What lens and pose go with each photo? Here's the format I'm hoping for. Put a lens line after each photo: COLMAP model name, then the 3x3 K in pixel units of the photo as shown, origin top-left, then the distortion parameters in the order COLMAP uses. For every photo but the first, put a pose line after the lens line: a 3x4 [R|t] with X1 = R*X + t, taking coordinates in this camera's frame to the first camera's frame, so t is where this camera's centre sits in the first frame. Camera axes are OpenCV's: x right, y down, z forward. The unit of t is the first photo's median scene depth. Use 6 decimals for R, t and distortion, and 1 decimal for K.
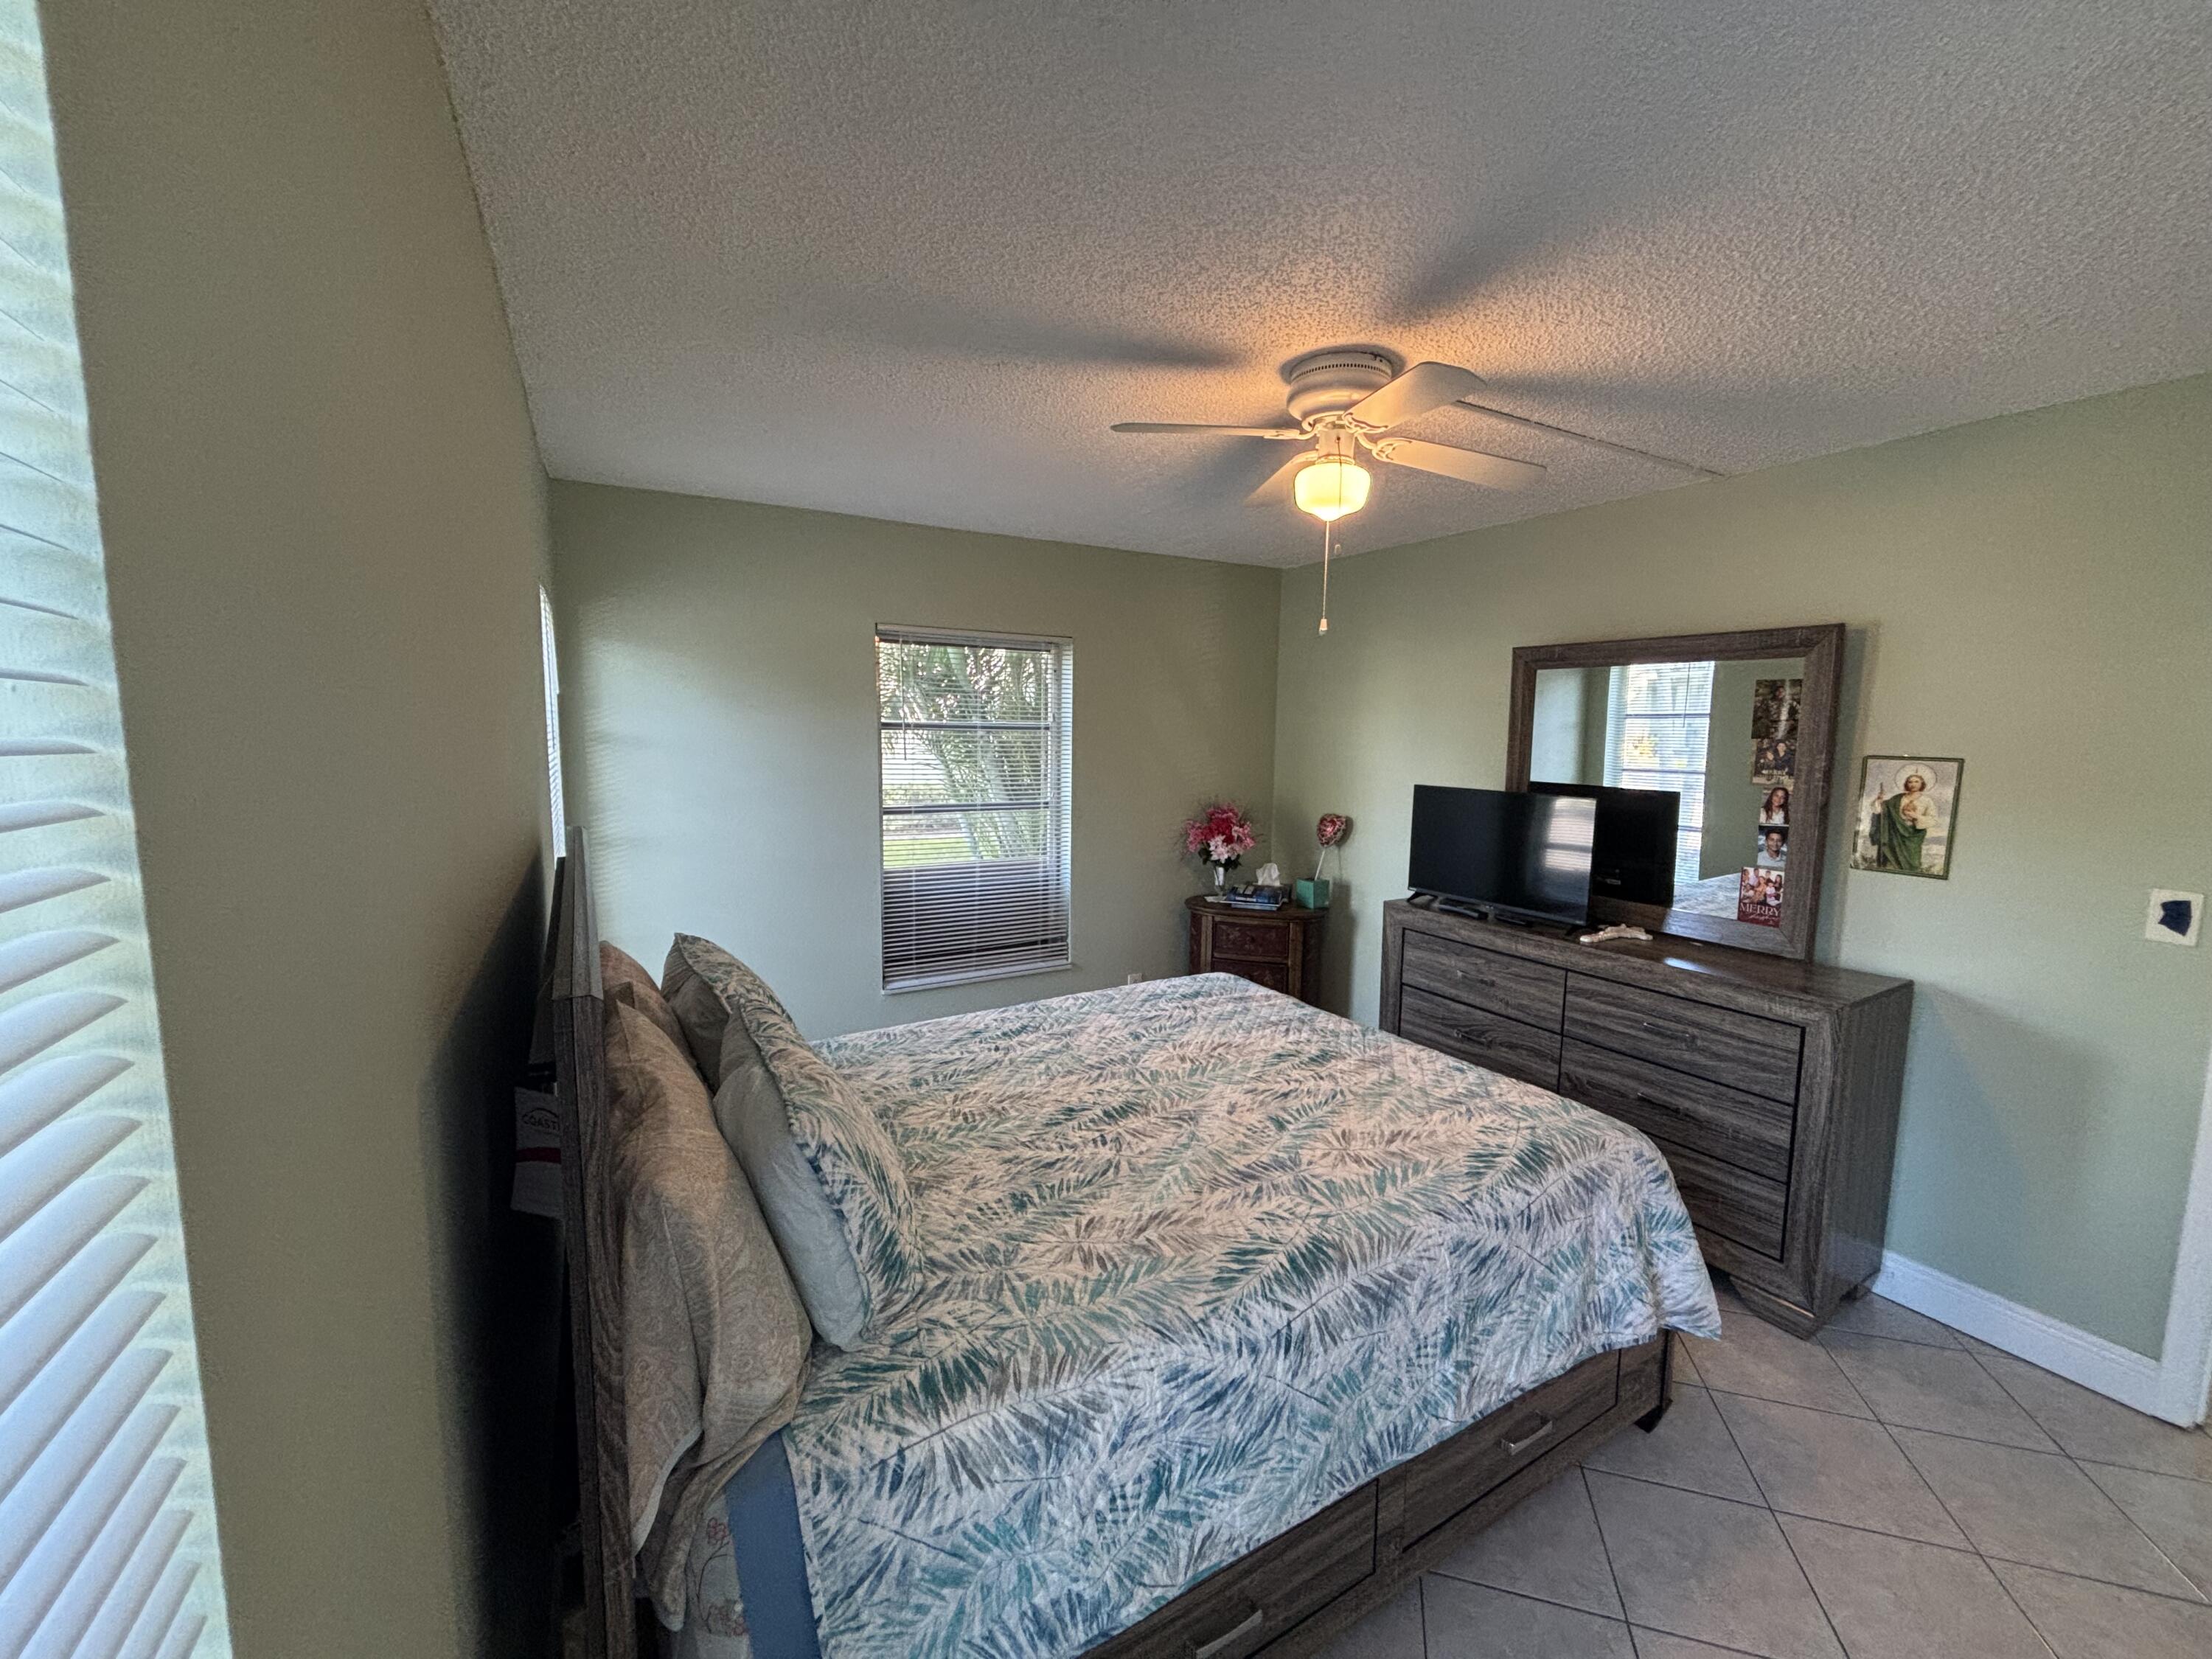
lens RADIAL K [[884.9, 0, 1101.2], [0, 884.9, 834.4], [0, 0, 1]] dist [0.003383, 0.000788]
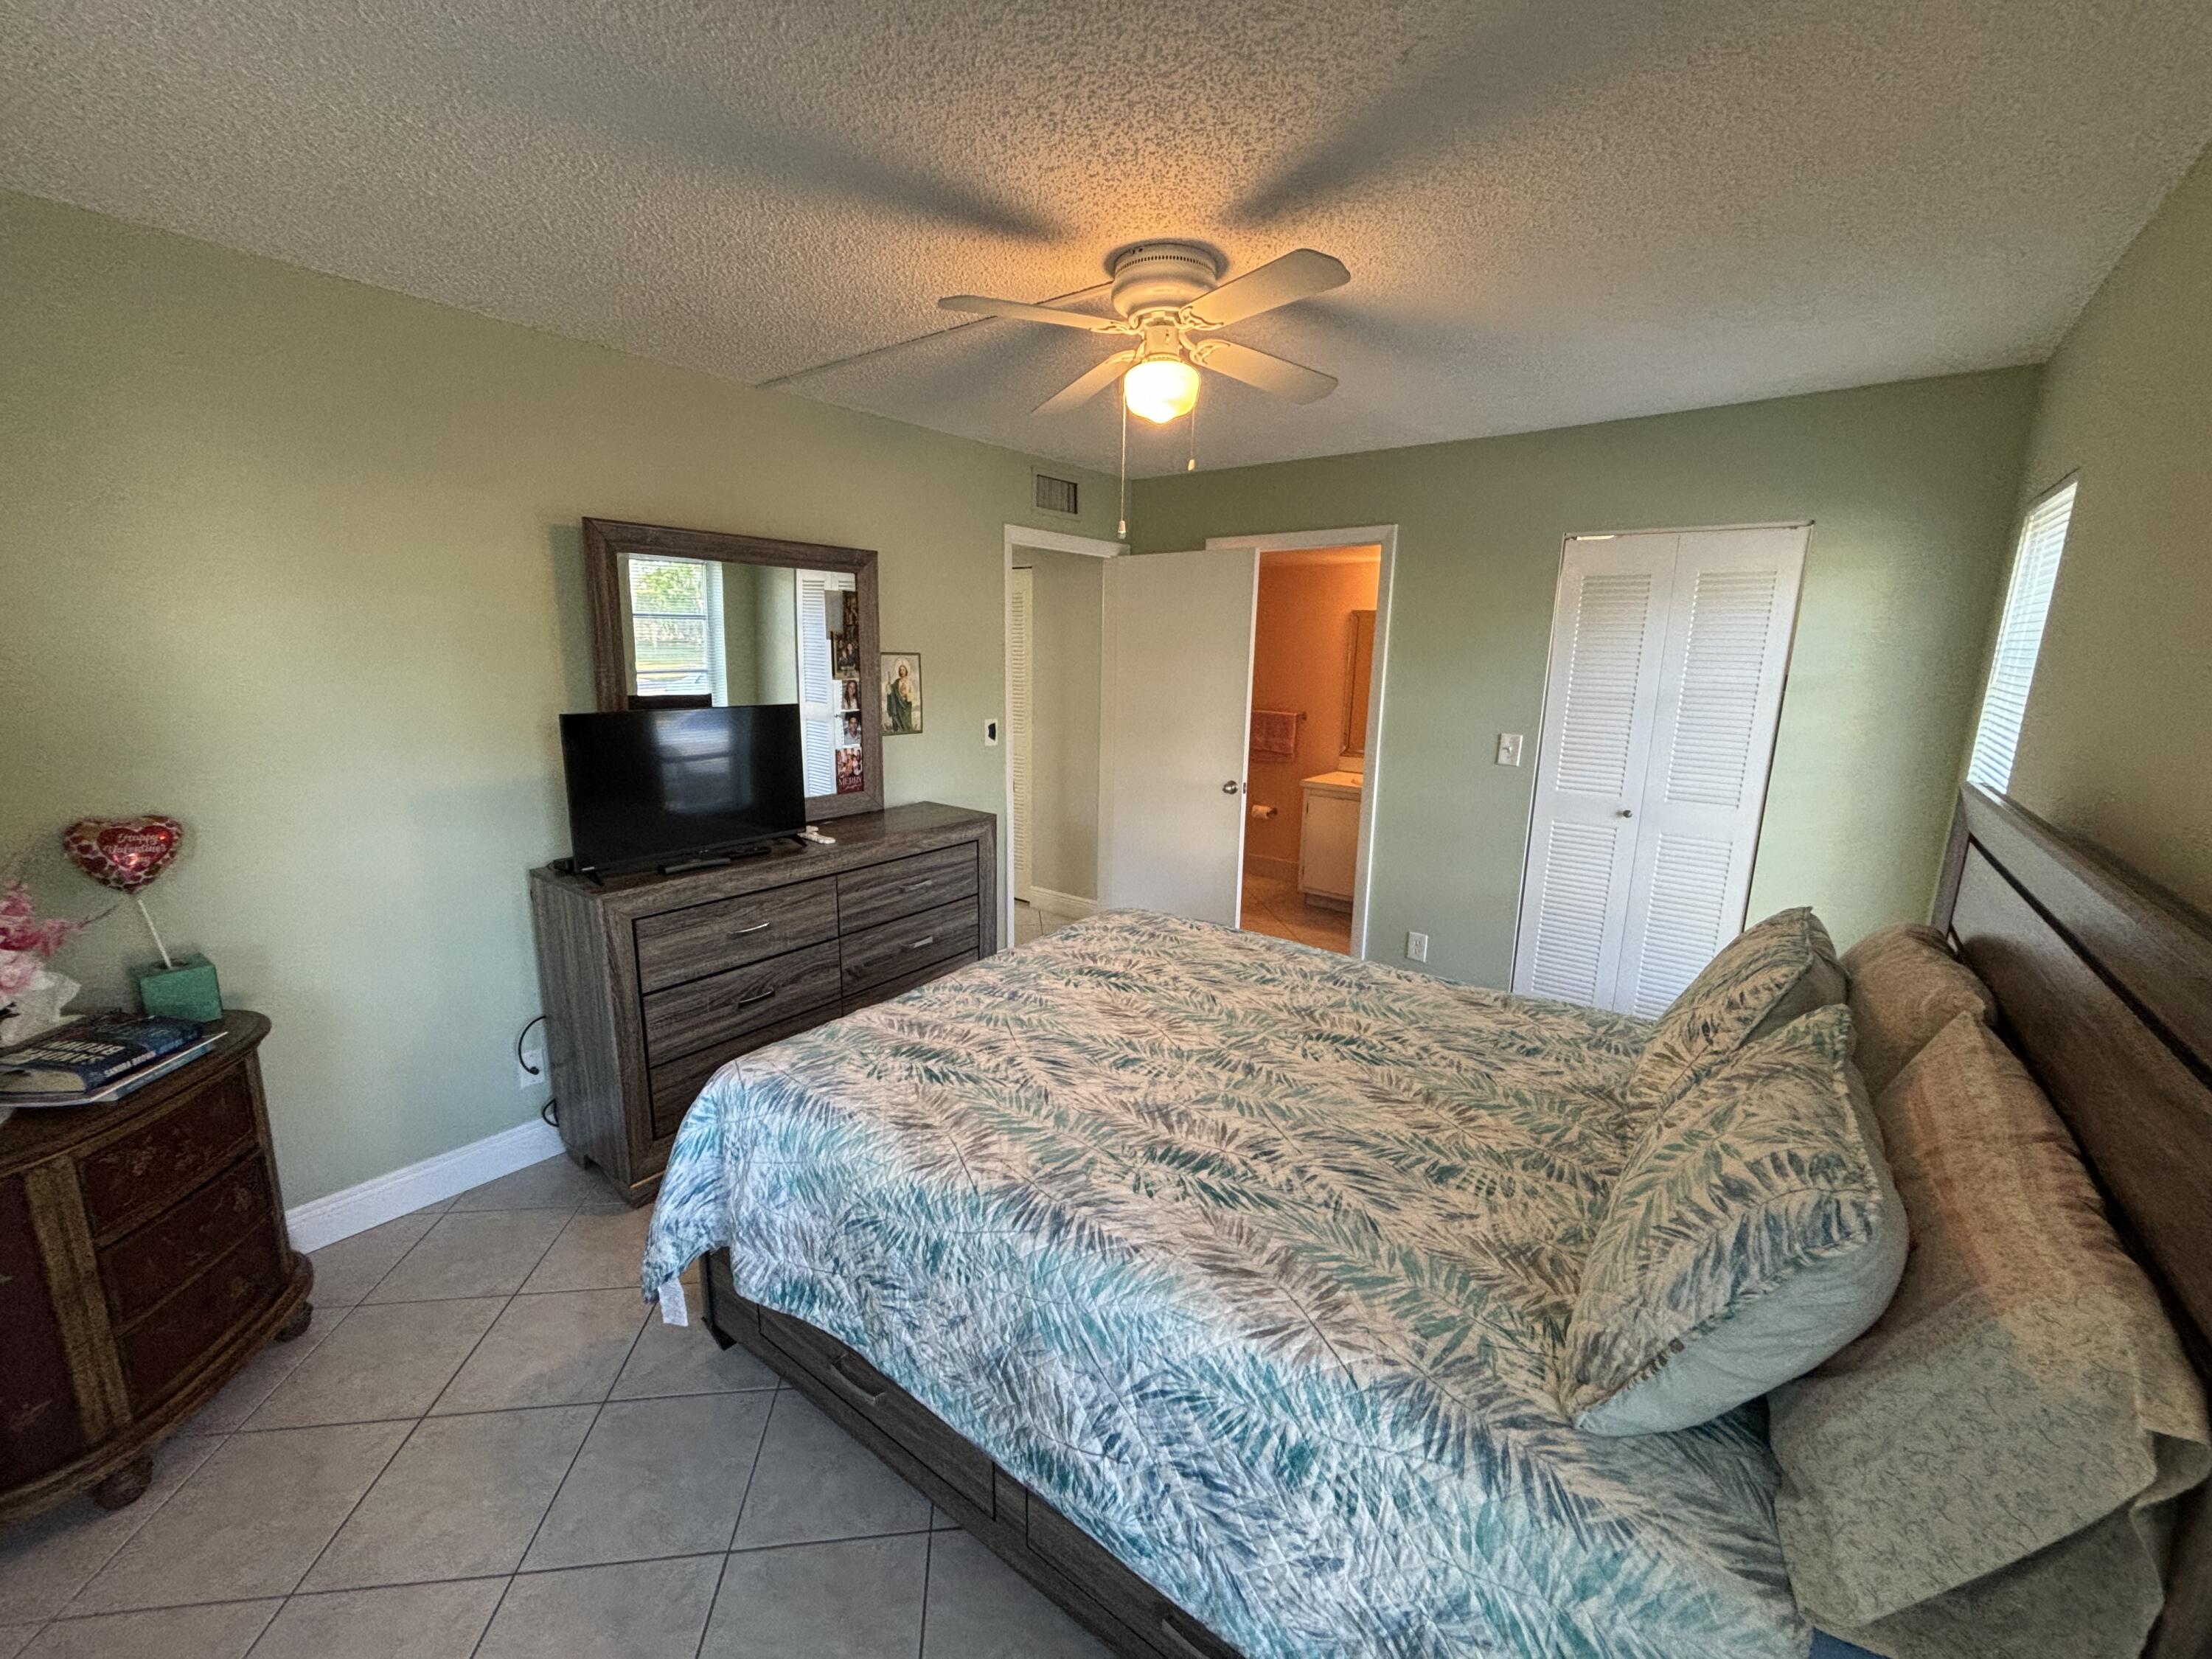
lens RADIAL K [[884.9, 0, 1106.8], [0, 884.9, 828.0], [0, 0, 1]] dist [0.003383, 0.000788]
pose [[-0.388077, -0.203216, 0.898943, -0.569406], [0.093592, 0.961656, 0.257797, -0.149891], [-0.916862, 0.184179, -0.354177, 1.225969]]
